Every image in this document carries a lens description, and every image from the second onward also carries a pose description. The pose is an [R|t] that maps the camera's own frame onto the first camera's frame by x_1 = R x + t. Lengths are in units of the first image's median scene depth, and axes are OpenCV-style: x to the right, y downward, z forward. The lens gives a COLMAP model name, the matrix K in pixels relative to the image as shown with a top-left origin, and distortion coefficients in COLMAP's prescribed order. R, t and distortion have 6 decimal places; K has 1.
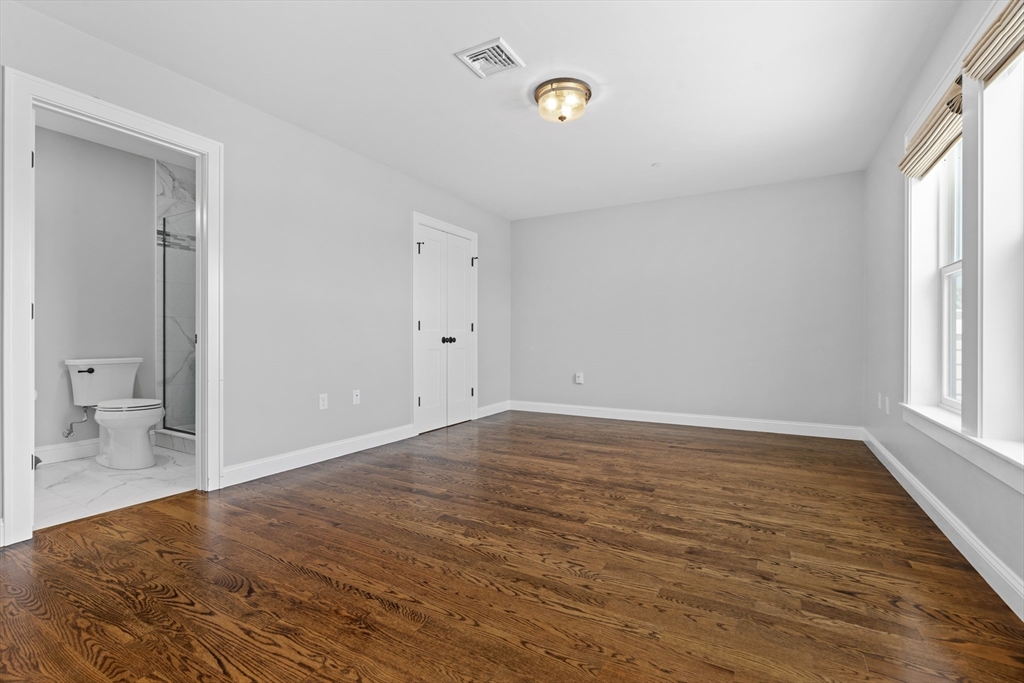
lens RADIAL K [[468.4, 0, 505.2], [0, 468.4, 336.3], [0, 0, 1]] dist [-0.010075, 0.005247]
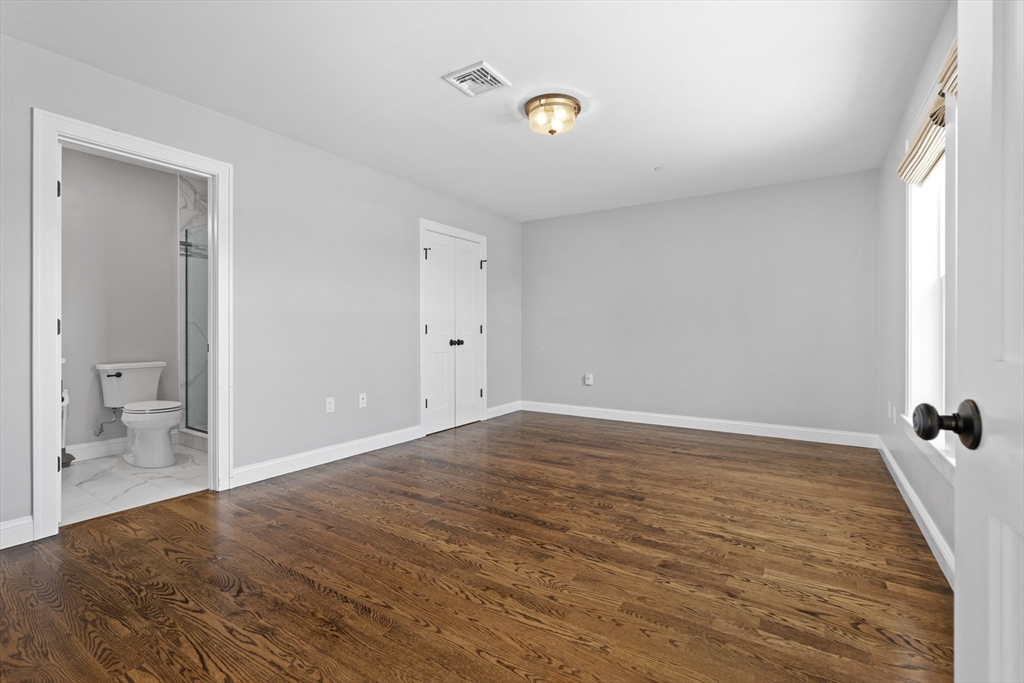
lens RADIAL K [[468.4, 0, 501.8], [0, 468.4, 333.3], [0, 0, 1]] dist [-0.010075, 0.005247]
pose [[0.998104, 0.000287, -0.061544, 0.111112], [0.000033, 0.999987, 0.005184, -0.050897], [0.061544, -0.005176, 0.998091, -0.037070]]
